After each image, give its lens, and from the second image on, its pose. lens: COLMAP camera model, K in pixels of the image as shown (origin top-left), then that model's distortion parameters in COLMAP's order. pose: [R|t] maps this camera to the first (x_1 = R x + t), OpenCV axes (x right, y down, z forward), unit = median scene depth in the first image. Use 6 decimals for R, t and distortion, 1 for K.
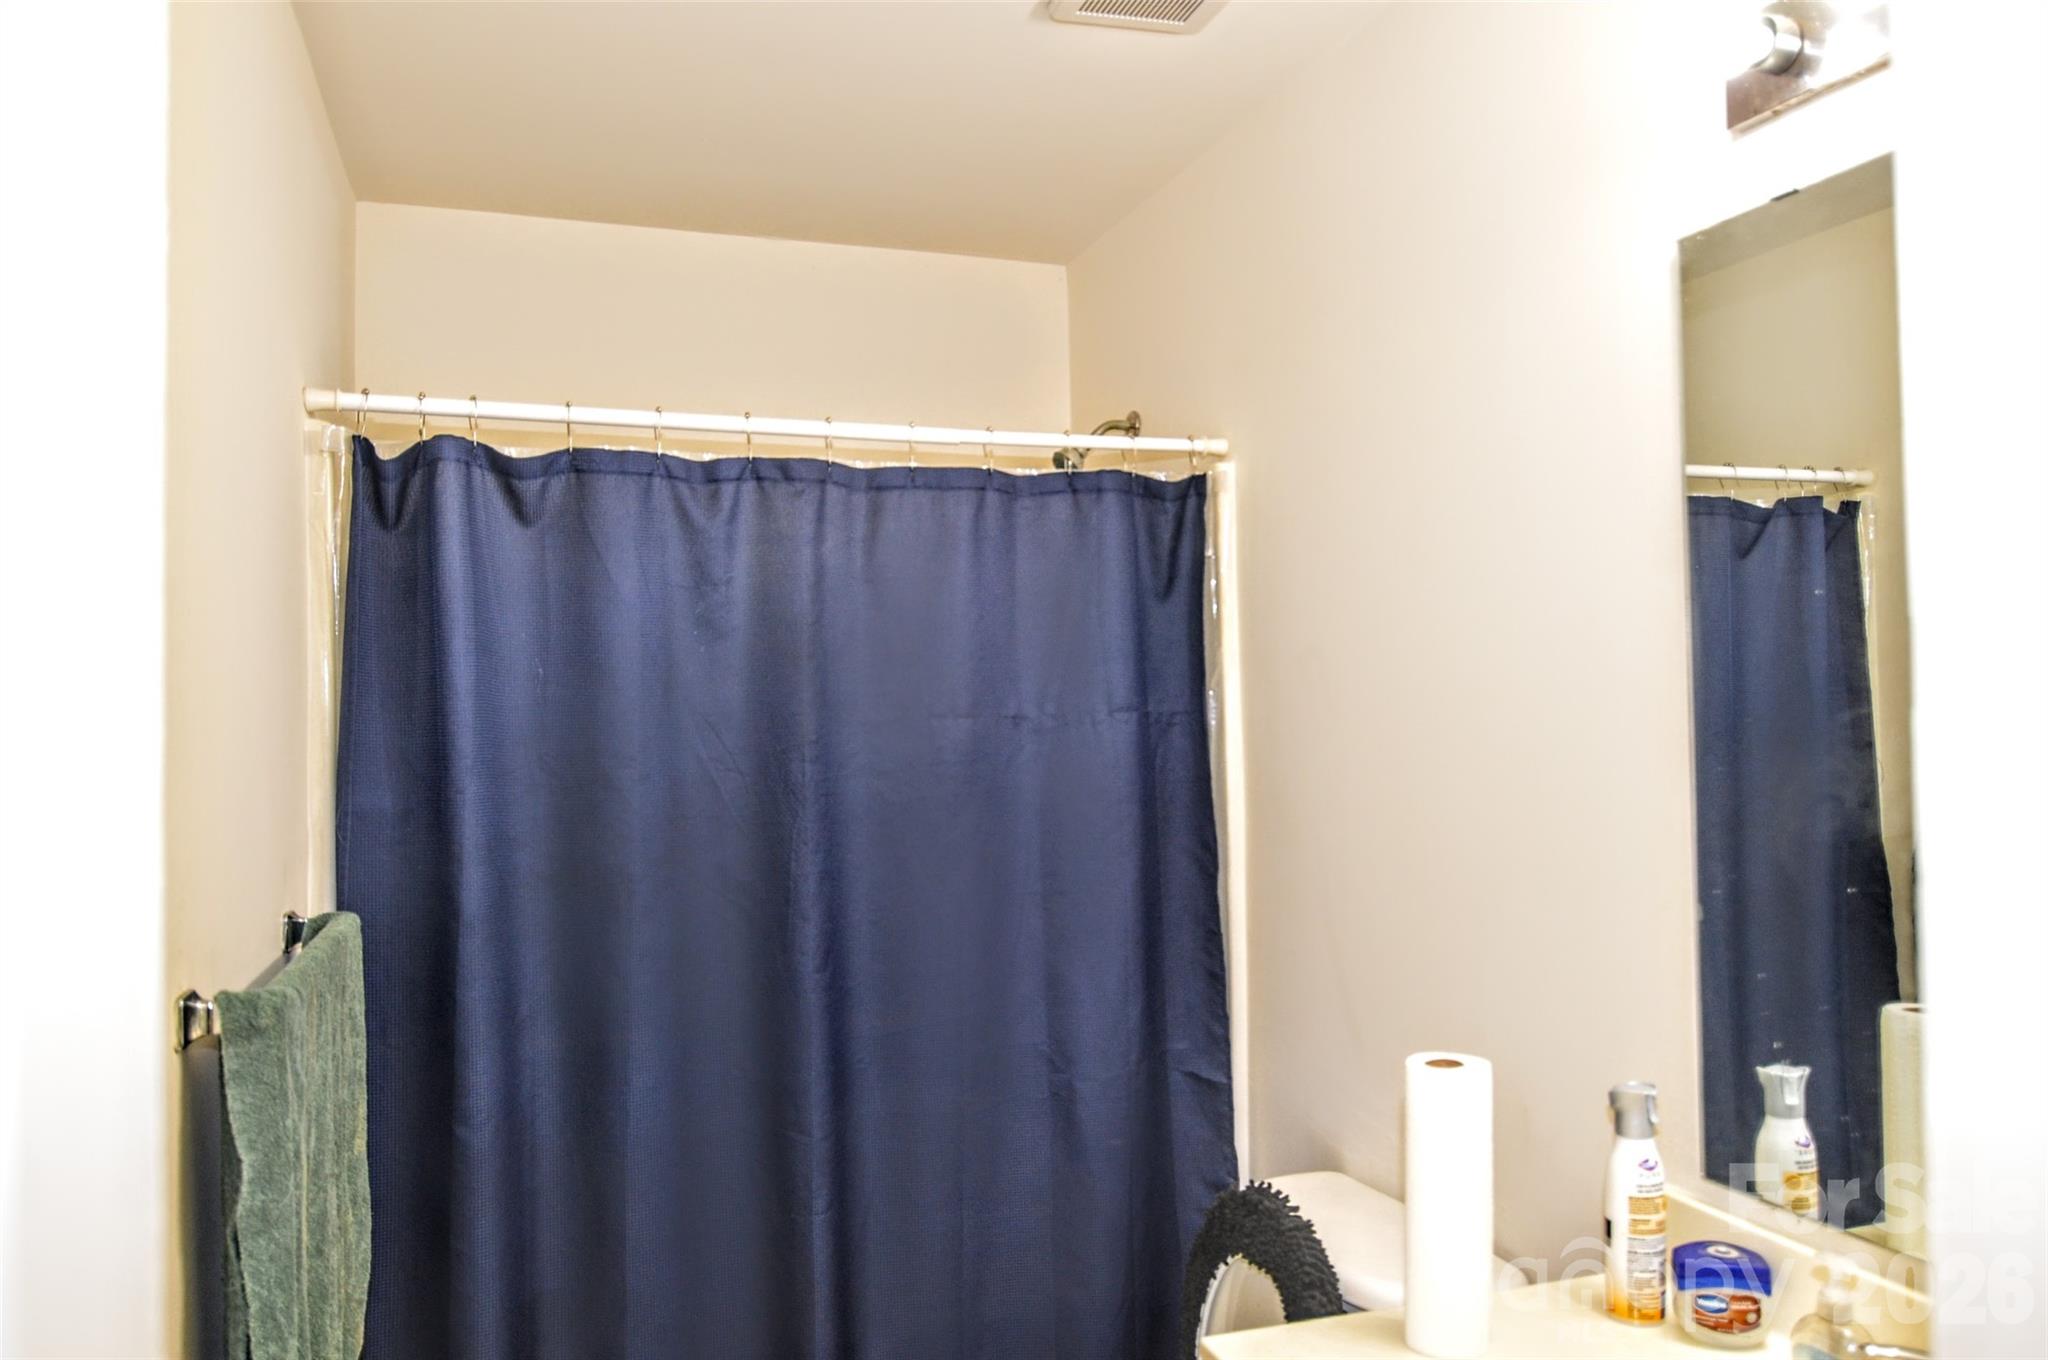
lens RADIAL K [[1432.8, 0, 1014.0], [0, 1432.8, 685.6], [0, 0, 1]] dist [0.008668, -0.029547]
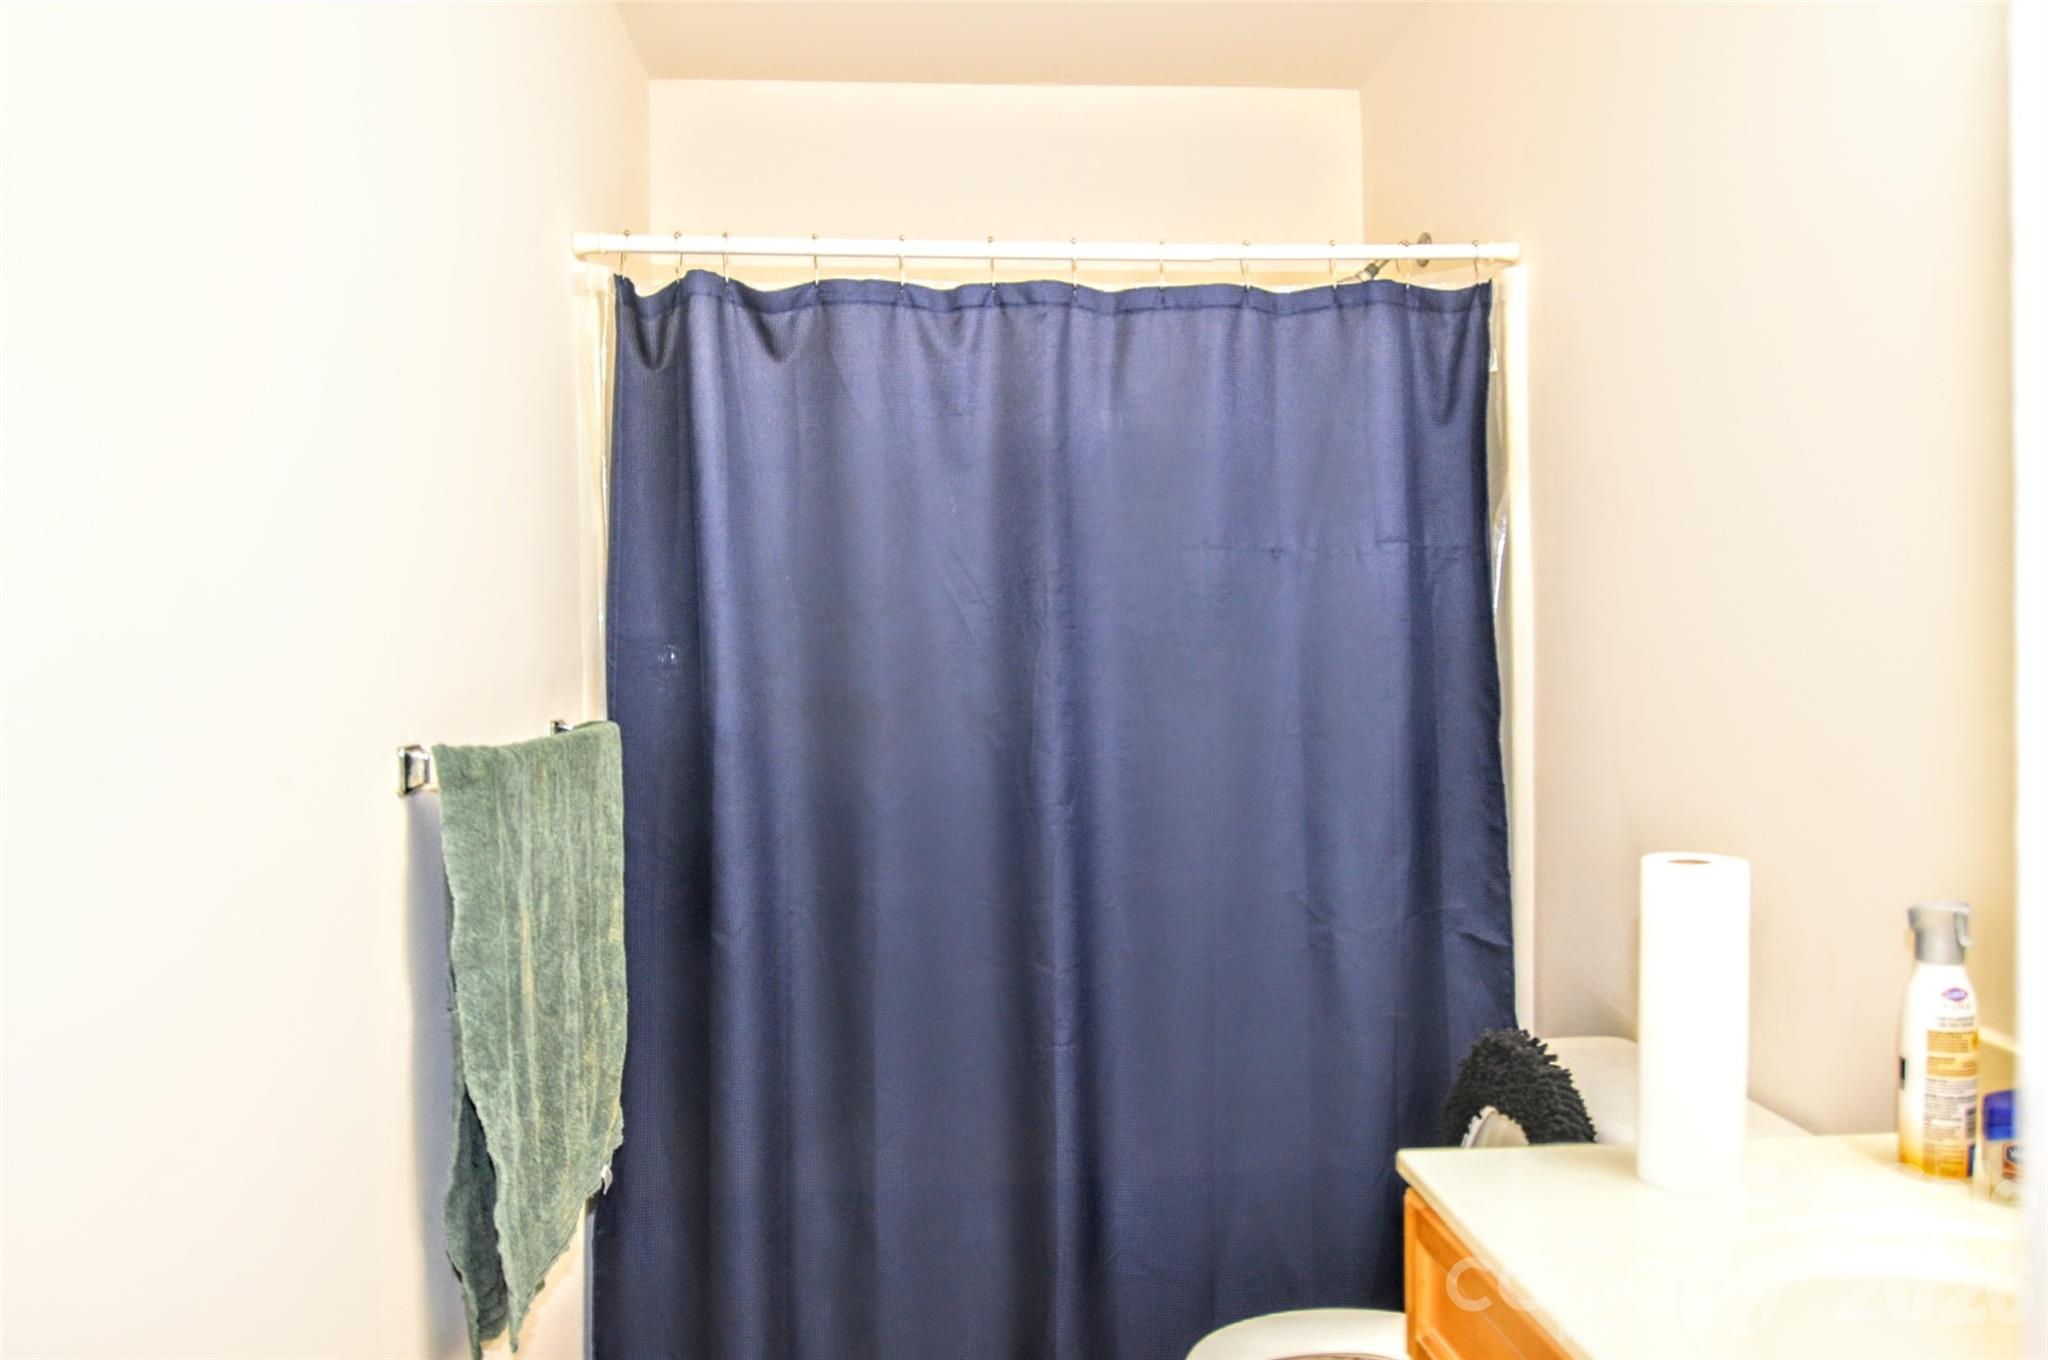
lens RADIAL K [[1432.8, 0, 1014.0], [0, 1432.8, 685.6], [0, 0, 1]] dist [0.008668, -0.029547]
pose [[0.969265, 0.004770, -0.245971, 0.075849], [0.006792, 0.998912, 0.046136, 0.074197], [0.245923, -0.046388, 0.968179, 0.042422]]
